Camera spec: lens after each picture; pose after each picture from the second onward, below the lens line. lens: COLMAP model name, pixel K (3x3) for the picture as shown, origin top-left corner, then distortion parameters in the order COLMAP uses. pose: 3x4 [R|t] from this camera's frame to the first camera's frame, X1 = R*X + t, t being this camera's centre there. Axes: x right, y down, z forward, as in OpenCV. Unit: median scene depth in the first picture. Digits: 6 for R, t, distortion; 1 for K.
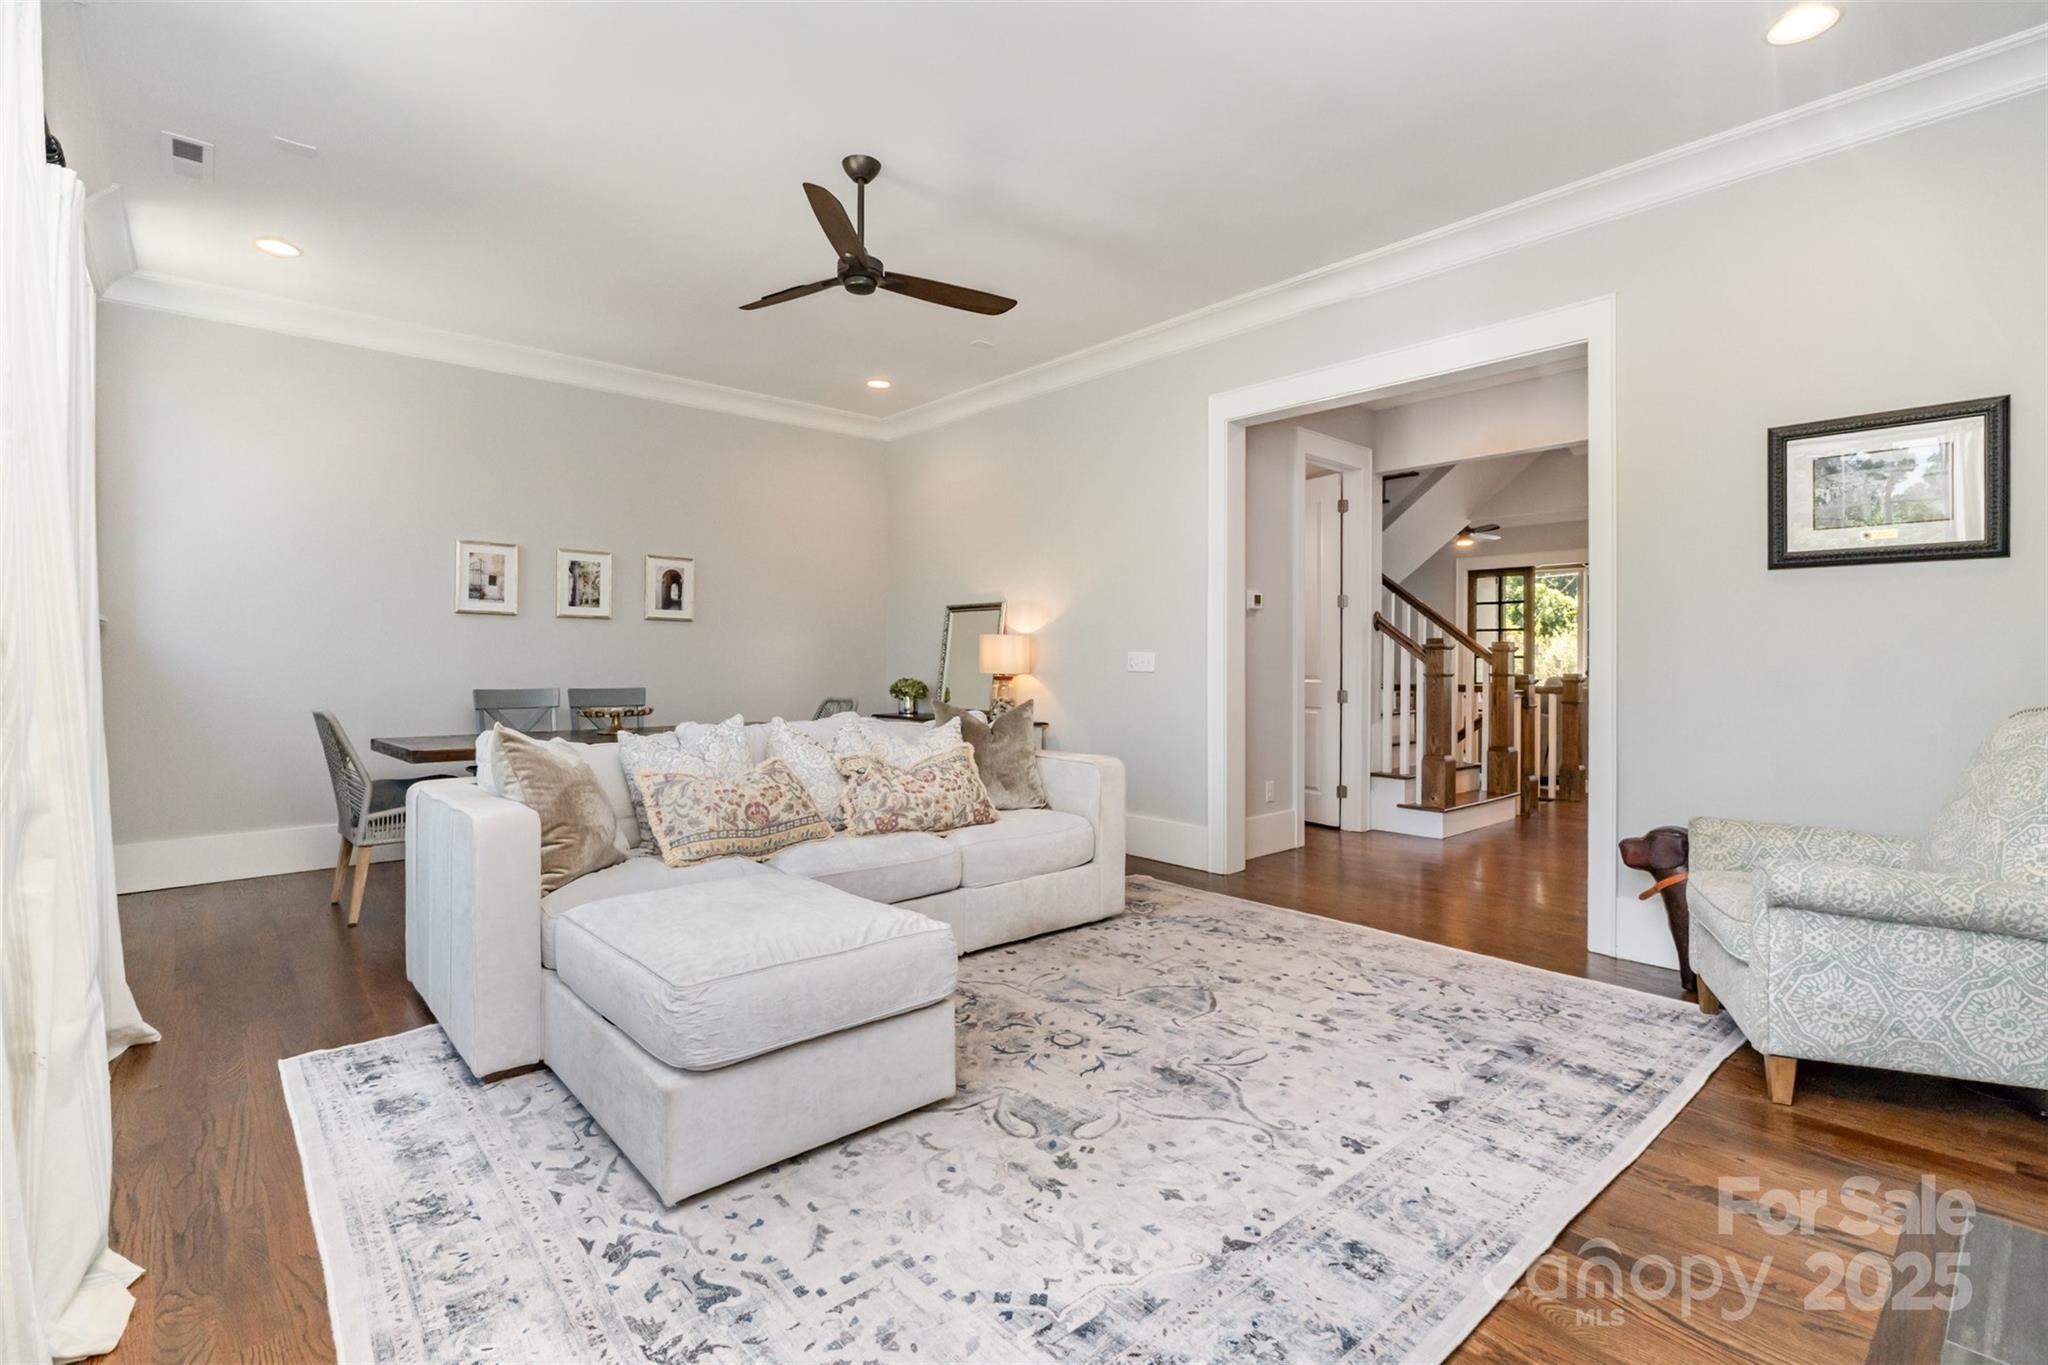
lens RADIAL K [[935.1, 0, 1028.8], [0, 935.1, 660.2], [0, 0, 1]] dist [-0.008332, 0.000335]
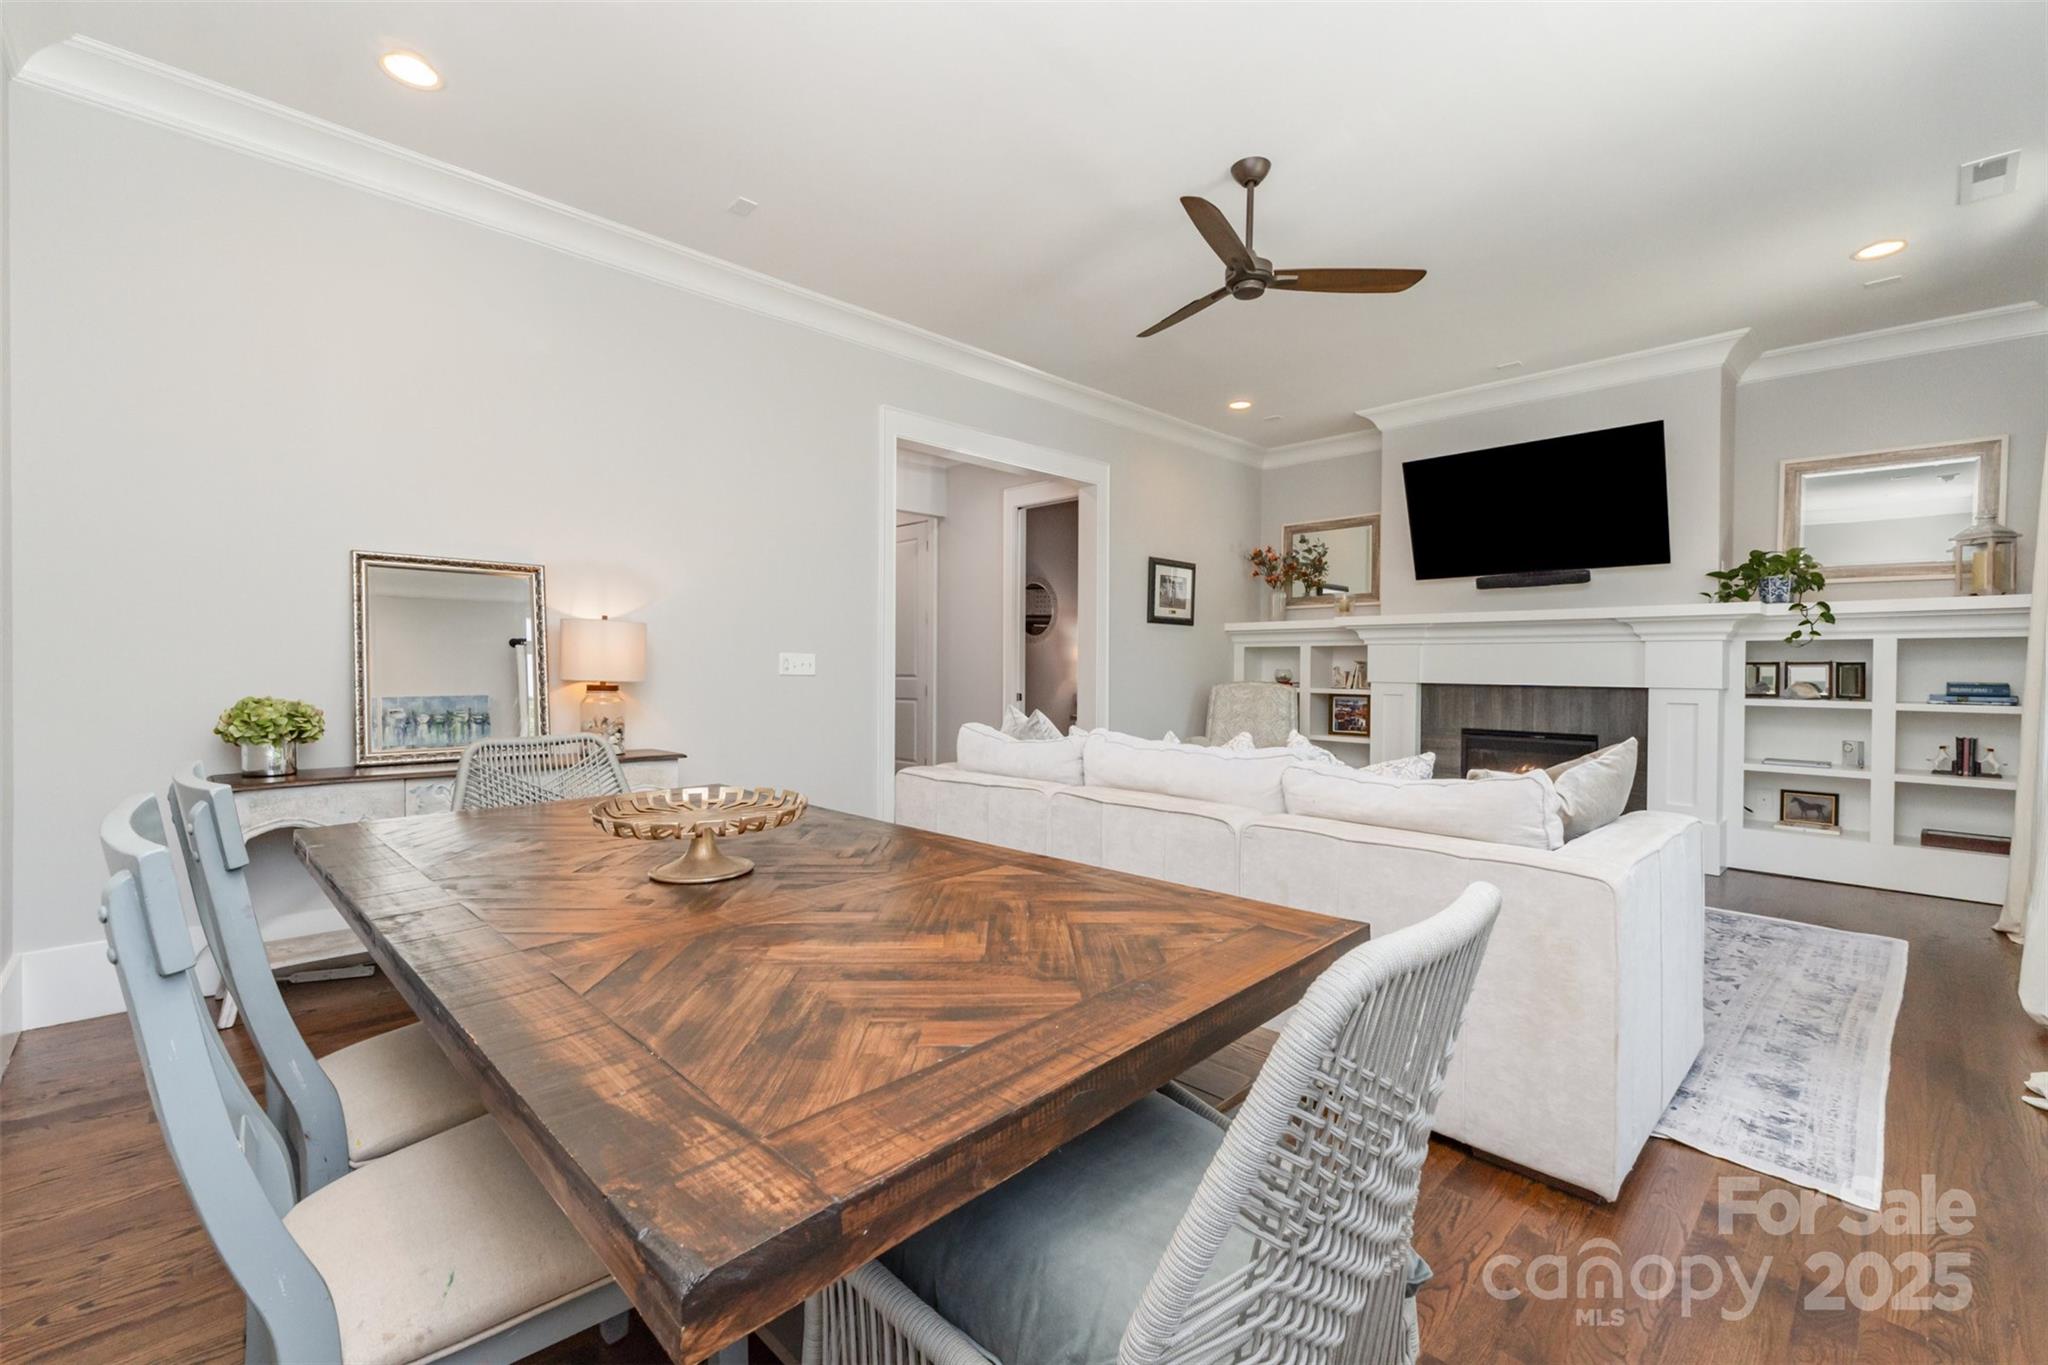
lens RADIAL K [[870.7, 0, 1029.1], [0, 870.7, 674.7], [0, 0, 1]] dist [0.021298, -0.000172]
pose [[-0.050623, -0.014337, 0.998615, -1.308844], [-0.011106, 0.999843, 0.013792, -0.003148], [-0.998656, -0.010393, -0.050774, 1.518921]]
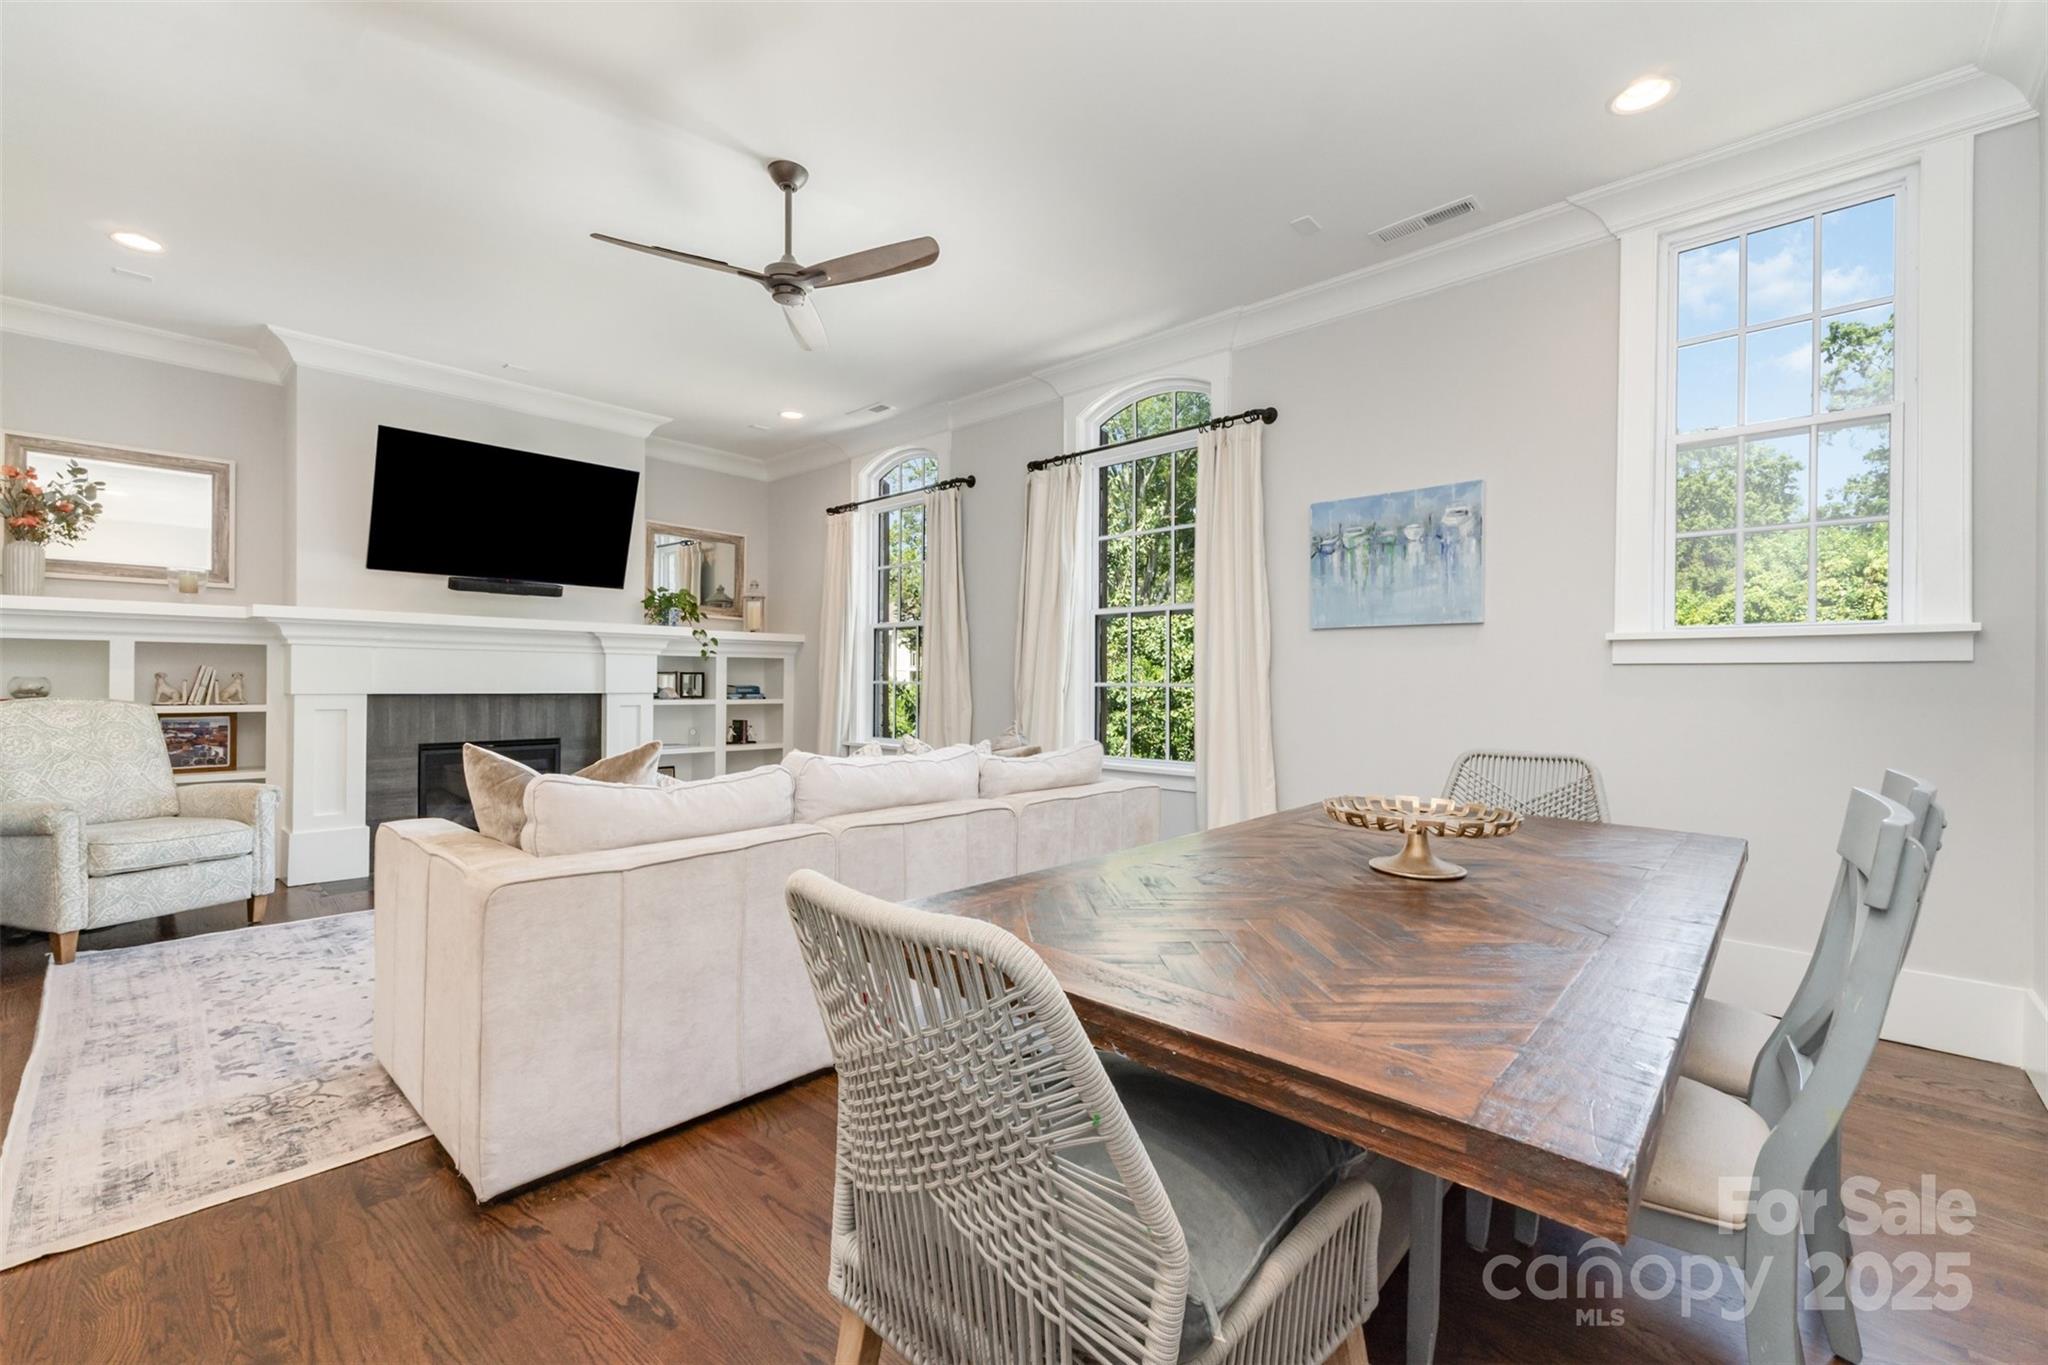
lens RADIAL K [[864.5, 0, 1022.1], [0, 864.5, 681.7], [0, 0, 1]] dist [0.006857, -0.000463]
pose [[-0.996208, -0.010737, -0.086336, -0.415165], [-0.010431, 0.999938, -0.003997, 0.004170], [0.086374, -0.003081, -0.996258, 2.280876]]
